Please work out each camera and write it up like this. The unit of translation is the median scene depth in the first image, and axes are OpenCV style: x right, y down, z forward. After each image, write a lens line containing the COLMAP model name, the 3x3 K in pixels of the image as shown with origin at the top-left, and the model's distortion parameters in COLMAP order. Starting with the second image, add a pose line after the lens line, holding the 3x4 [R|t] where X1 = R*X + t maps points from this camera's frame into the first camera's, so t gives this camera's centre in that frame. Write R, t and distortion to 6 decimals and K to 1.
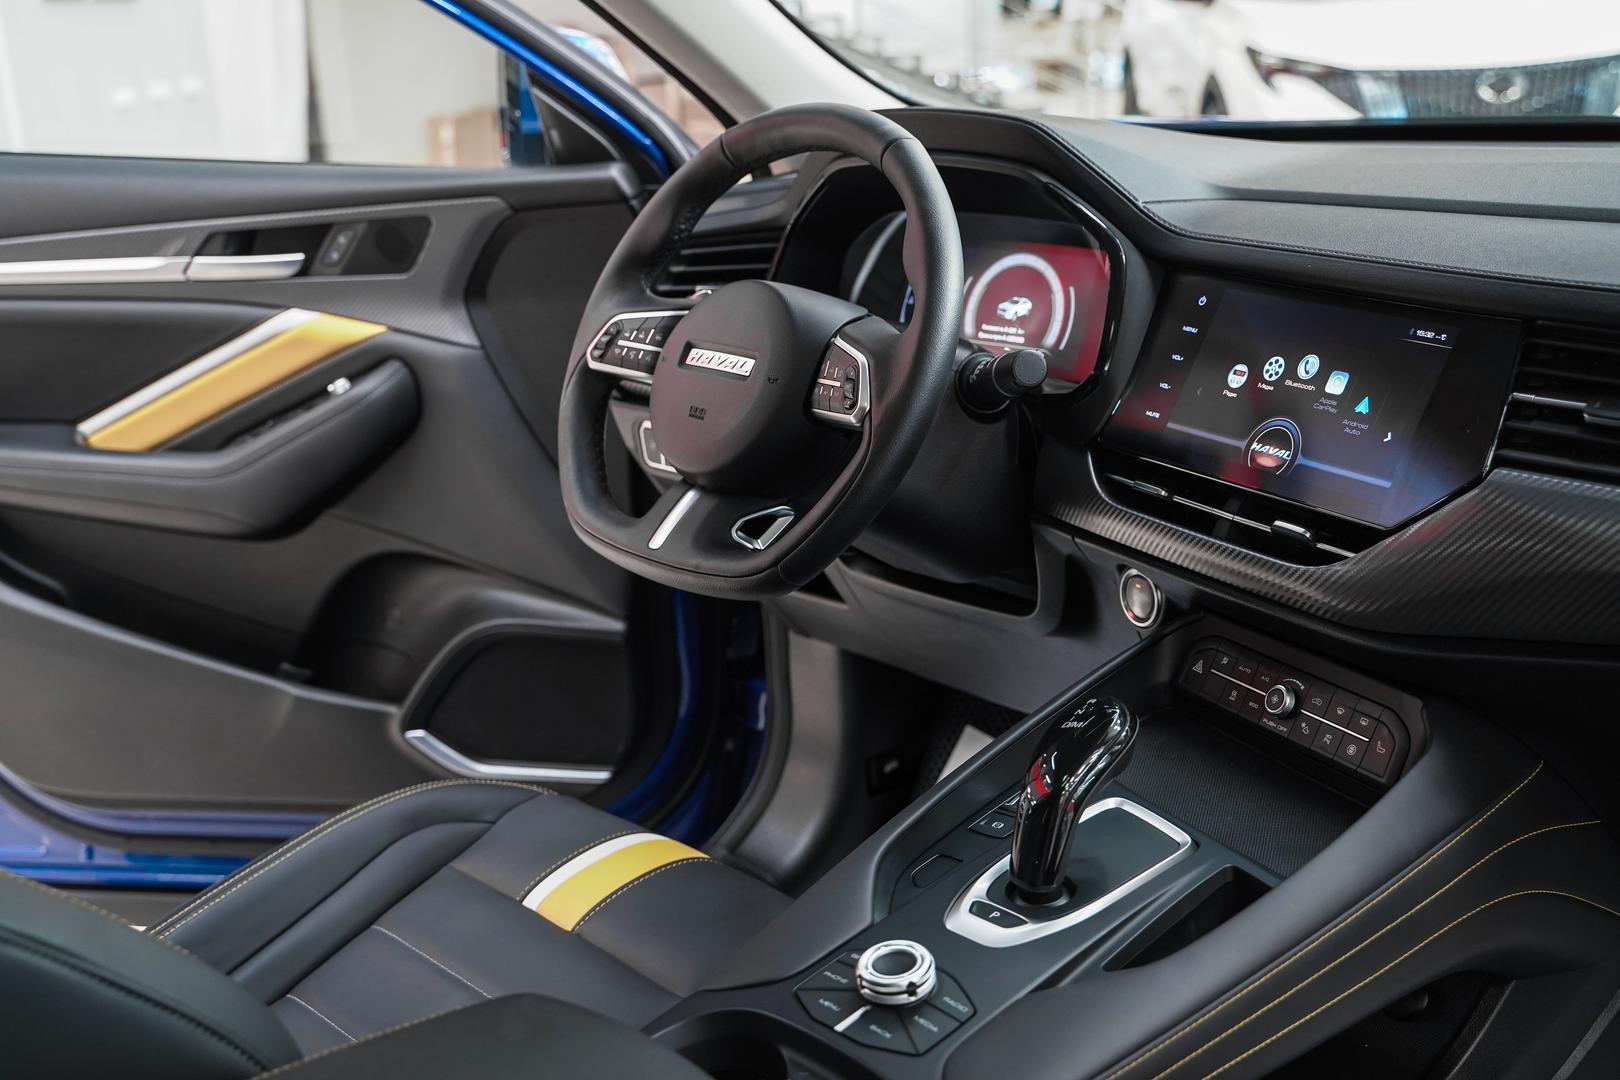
lens RADIAL K [[1870.4, 0, 754.5], [0, 1870.4, 506.7], [0, 0, 1]] dist [-0.008173, 0.000000]
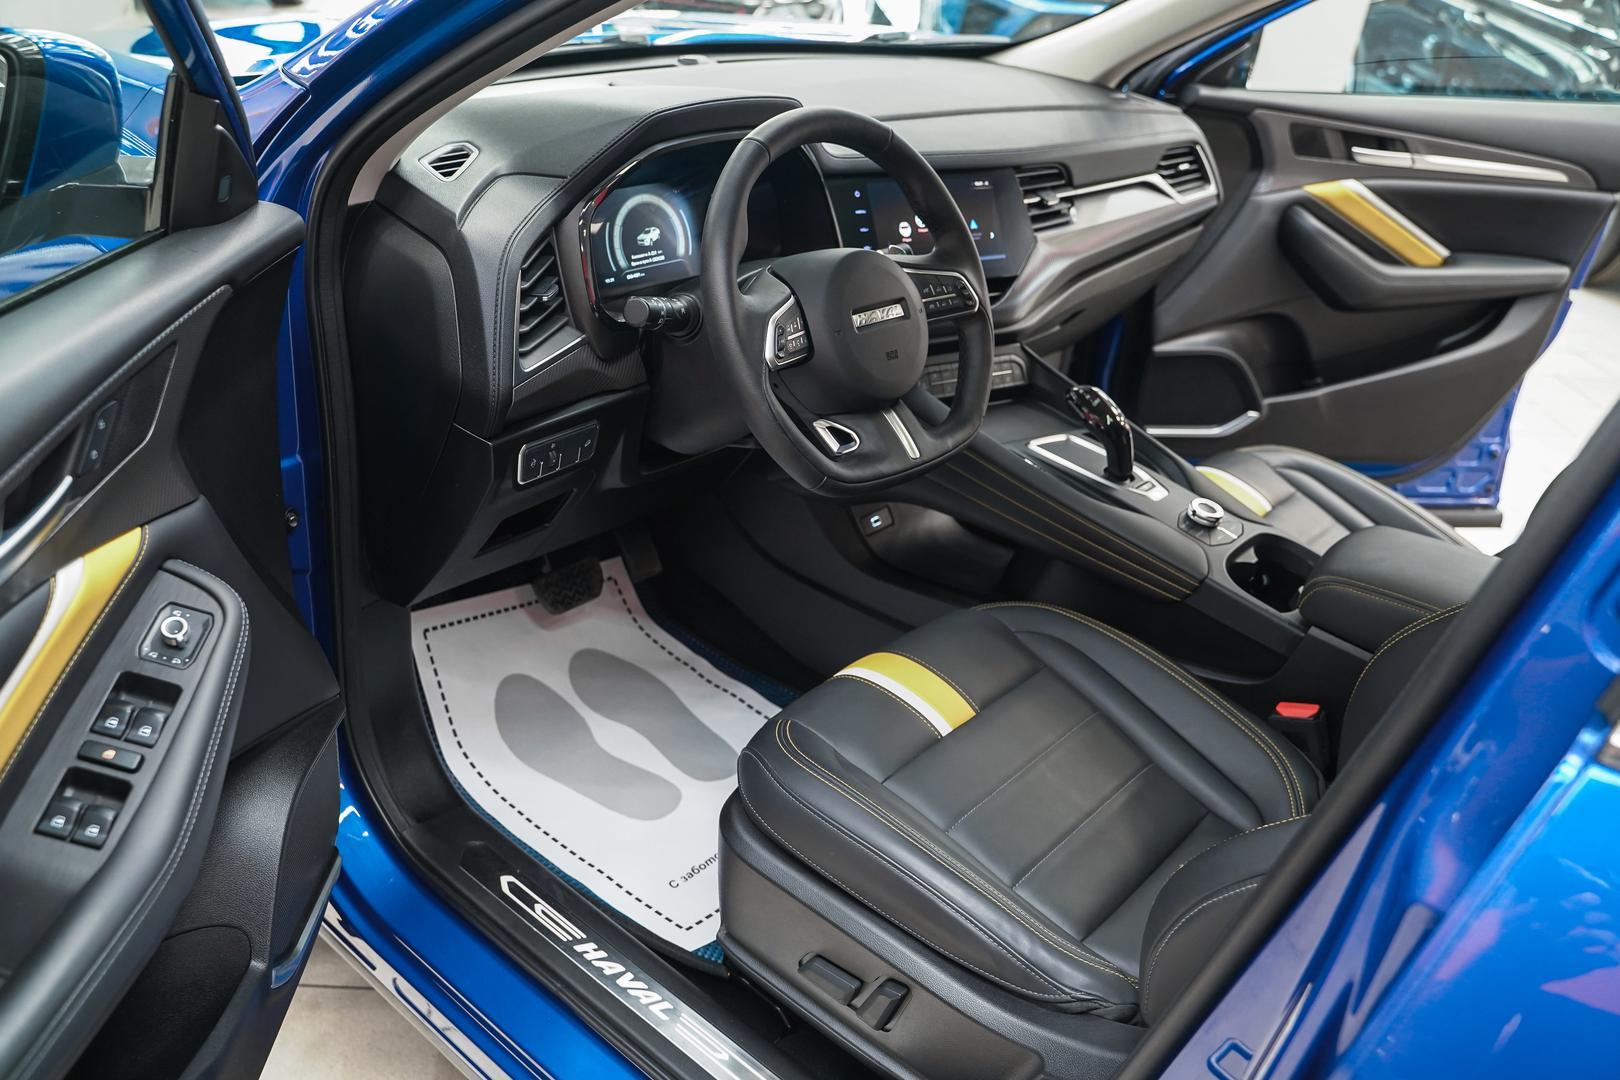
lens RADIAL K [[1339.5, 0, 786.1], [0, 1339.5, 510.0], [0, 0, 1]] dist [-0.100734, 0.066741]
pose [[-0.141093, -0.417225, 0.897784, -0.873496], [0.162228, 0.884853, 0.436711, -0.361584], [-0.976614, 0.207263, -0.057161, 1.096606]]
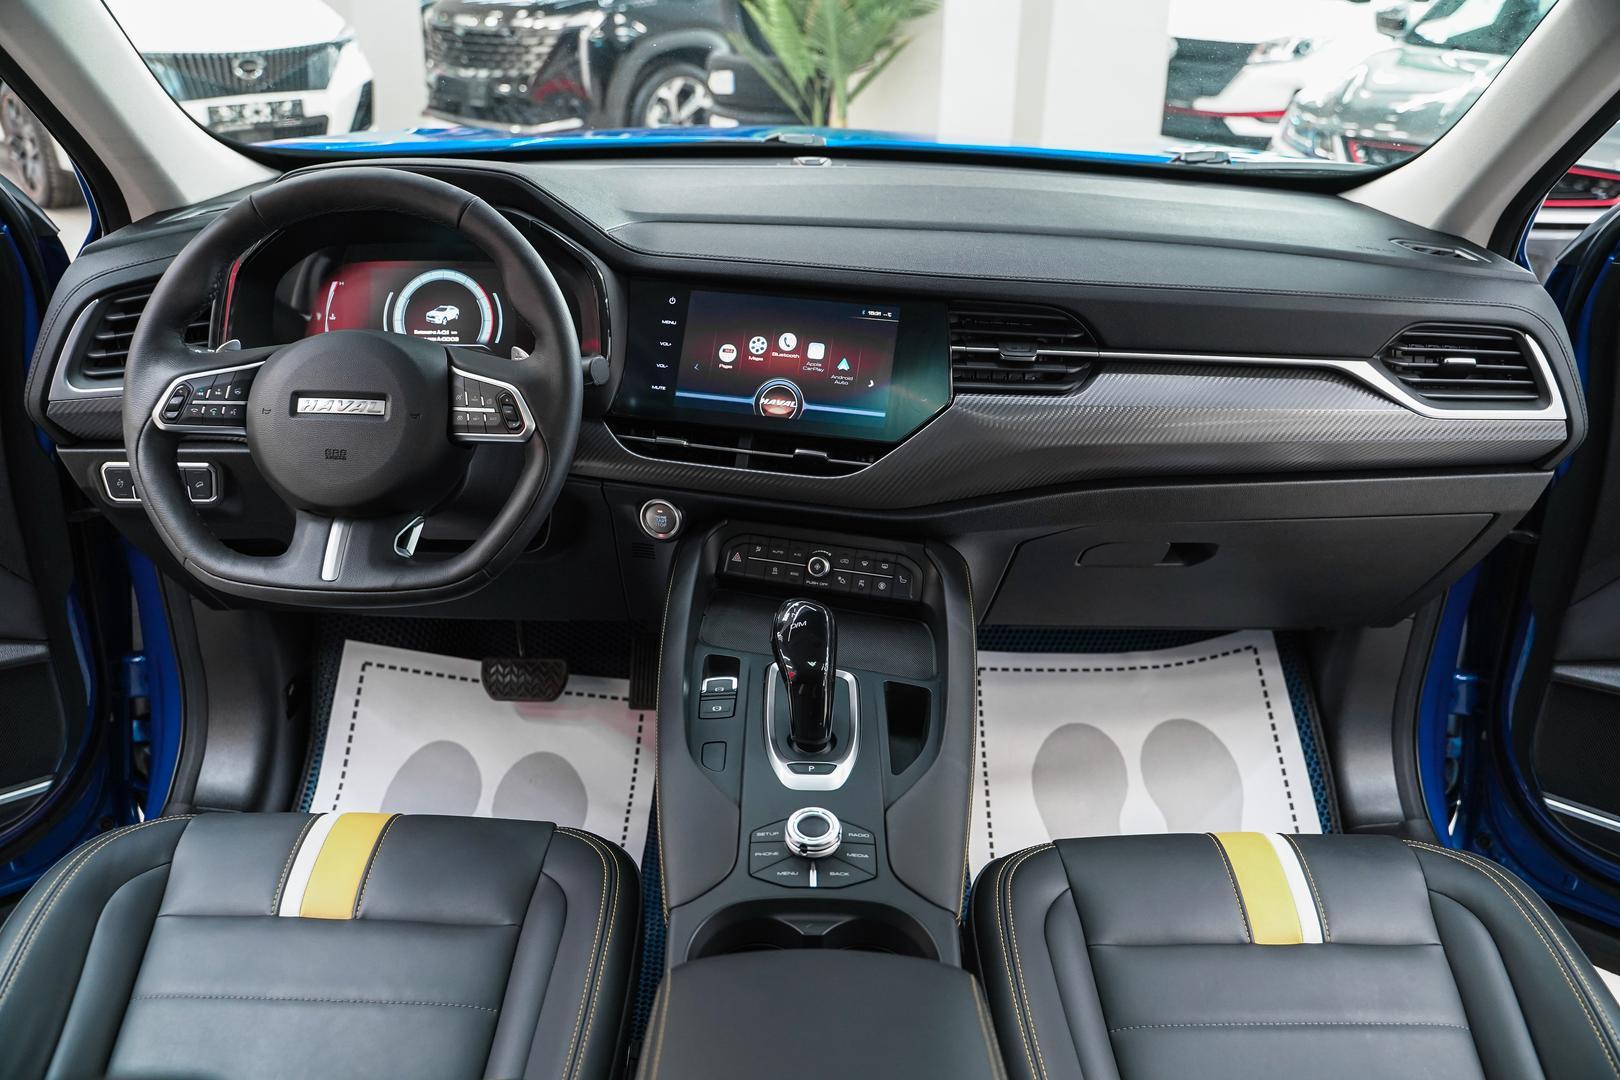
lens RADIAL K [[1339.5, 0, 816.7], [0, 1339.5, 530.3], [0, 0, 1]] dist [-0.100734, 0.066741]
pose [[0.657625, -0.246298, 0.711946, -0.401146], [0.147090, 0.968836, 0.199302, -0.116663], [-0.738847, -0.026346, 0.673358, 0.231347]]
